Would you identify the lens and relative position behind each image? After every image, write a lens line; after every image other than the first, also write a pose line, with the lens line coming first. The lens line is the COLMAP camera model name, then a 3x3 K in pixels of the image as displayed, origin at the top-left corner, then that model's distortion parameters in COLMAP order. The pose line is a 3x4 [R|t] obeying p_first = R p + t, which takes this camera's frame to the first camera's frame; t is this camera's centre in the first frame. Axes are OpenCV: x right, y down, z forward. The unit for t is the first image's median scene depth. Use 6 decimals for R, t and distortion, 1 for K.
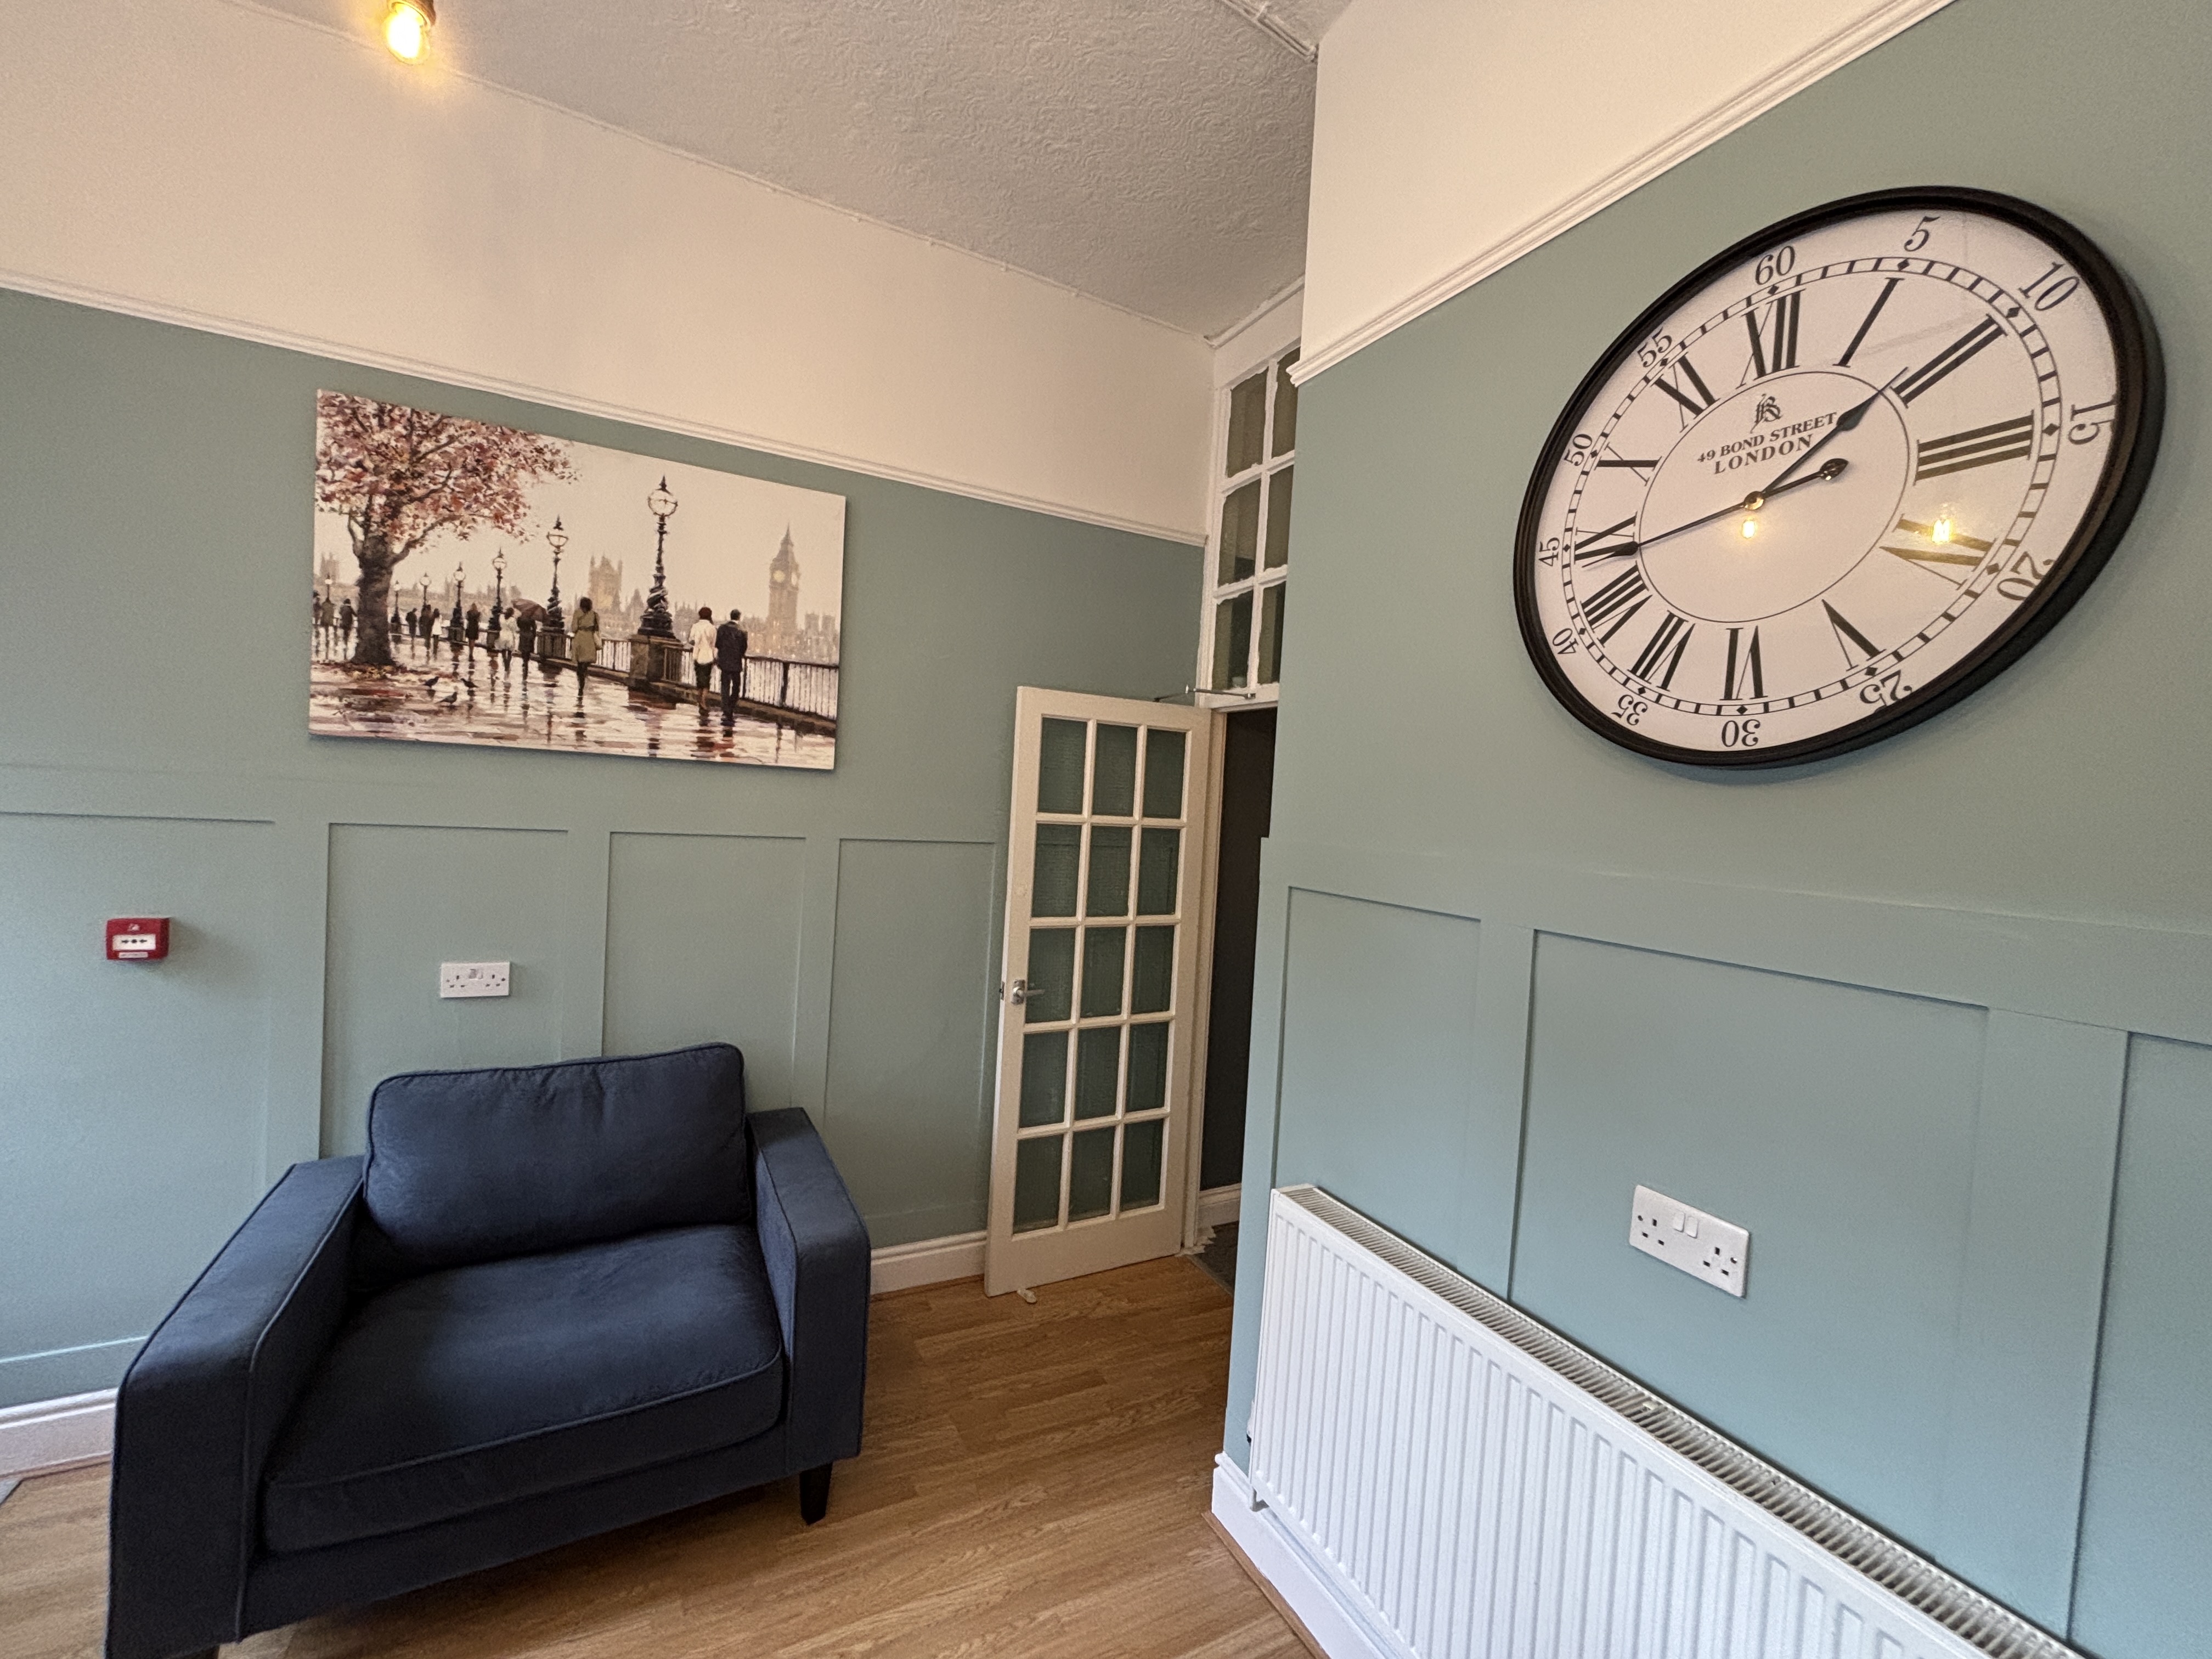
lens RADIAL K [[891.4, 0, 1105.5], [0, 891.4, 825.3], [0, 0, 1]] dist [-0.000016, 0.000408]
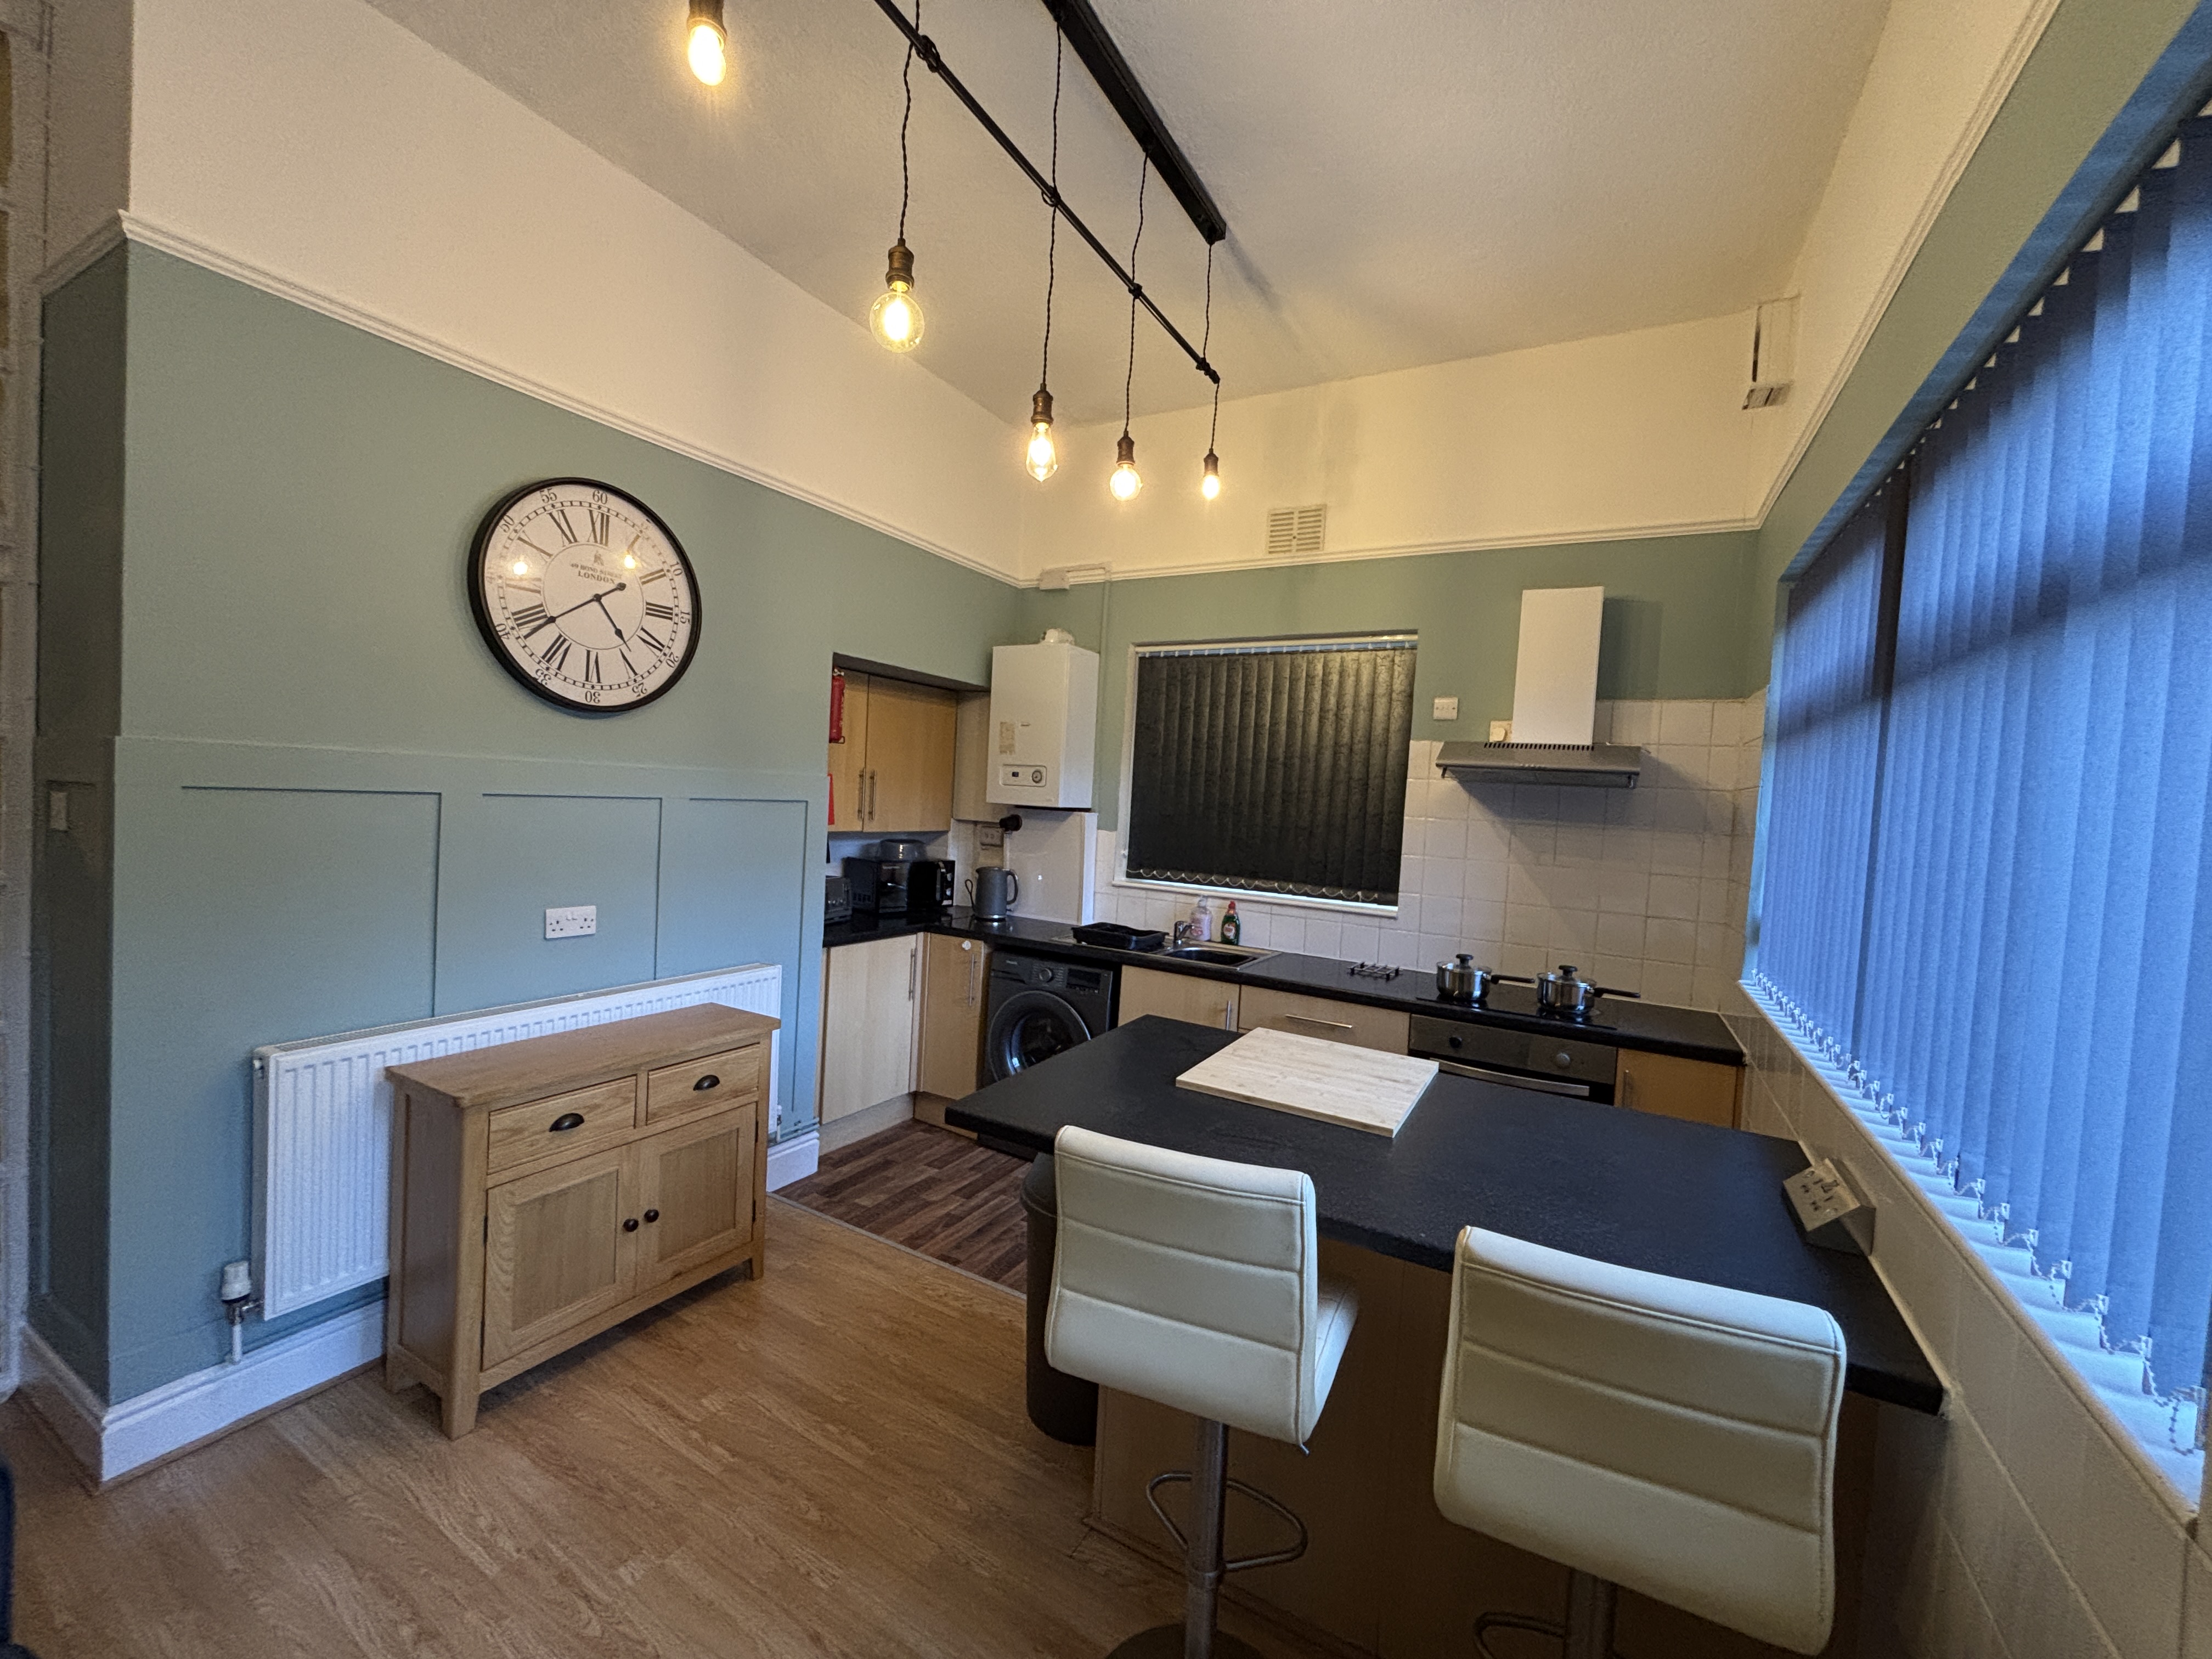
lens RADIAL K [[891.4, 0, 1105.5], [0, 891.4, 825.3], [0, 0, 1]] dist [-0.000016, 0.000408]
pose [[-0.533688, -0.116745, 0.837584, -1.010101], [-0.062234, 0.993162, 0.098776, -0.042533], [-0.843388, 0.000589, -0.537304, 0.568960]]
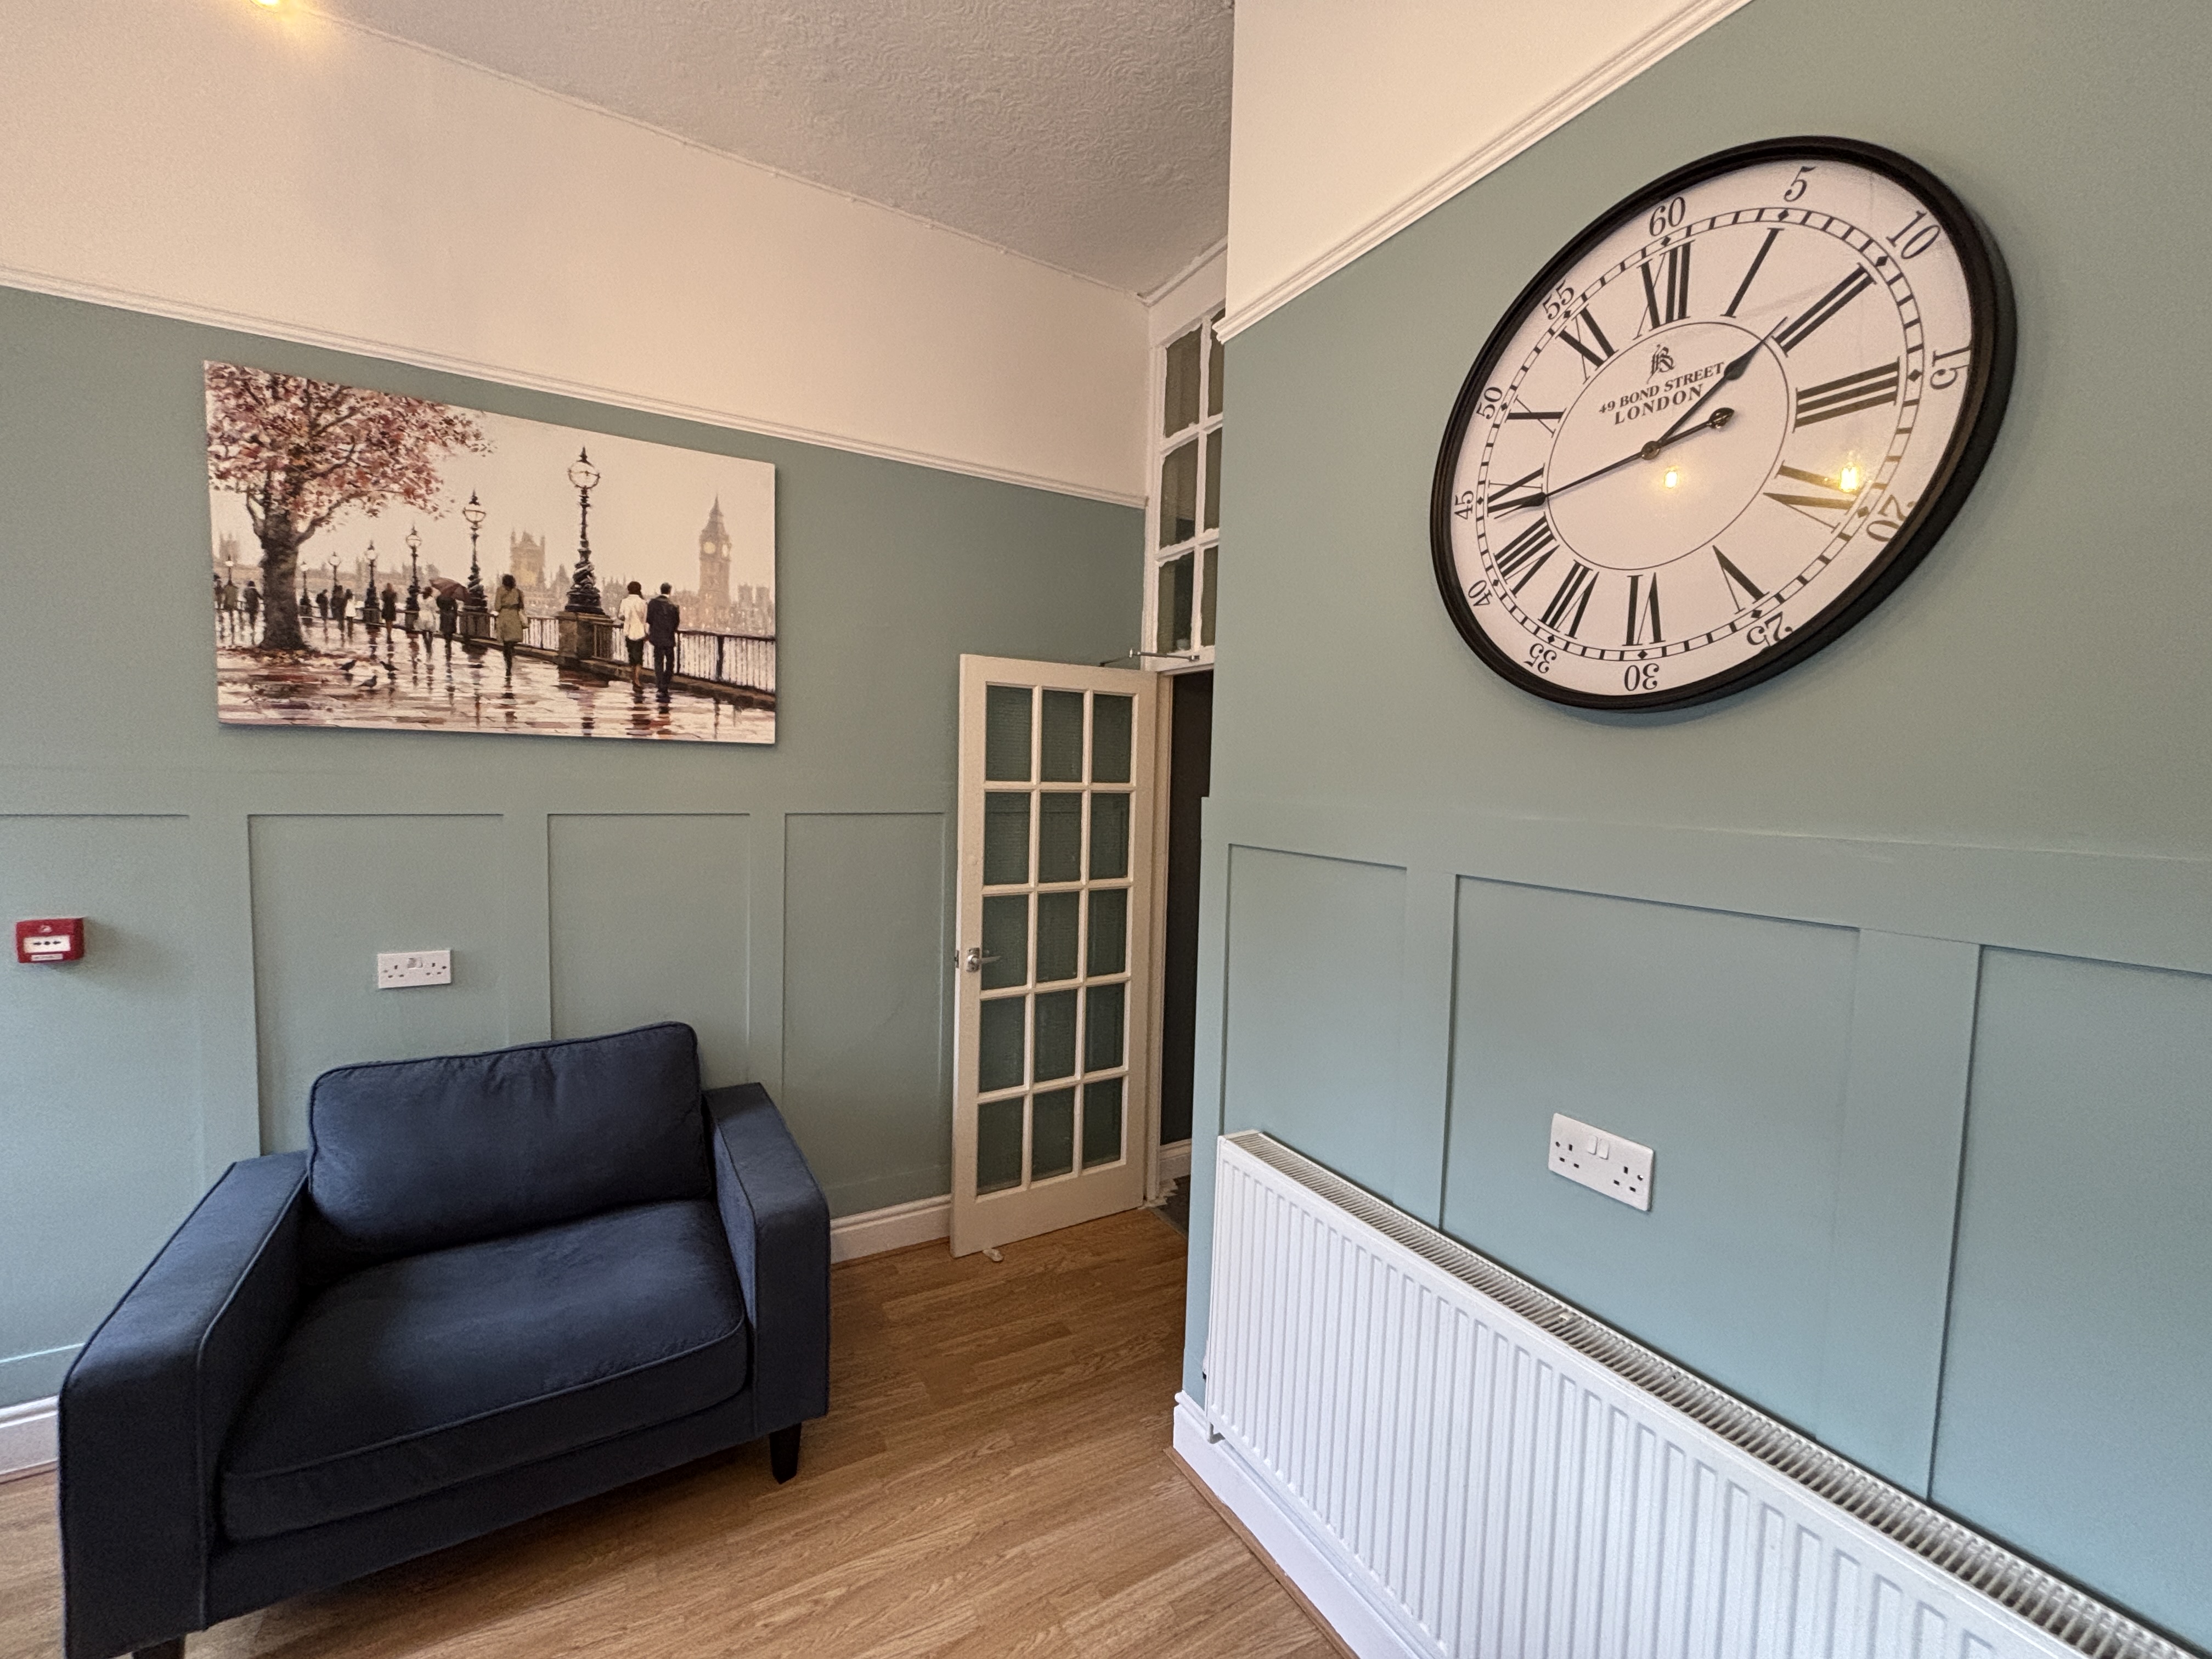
lens RADIAL K [[891.4, 0, 1105.5], [0, 891.4, 825.3], [0, 0, 1]] dist [-0.000016, 0.000408]
pose [[0.998587, -0.035013, 0.039983, 0.021203], [0.033576, 0.998785, 0.036058, 0.005205], [-0.041197, -0.034665, 0.998550, -0.008821]]
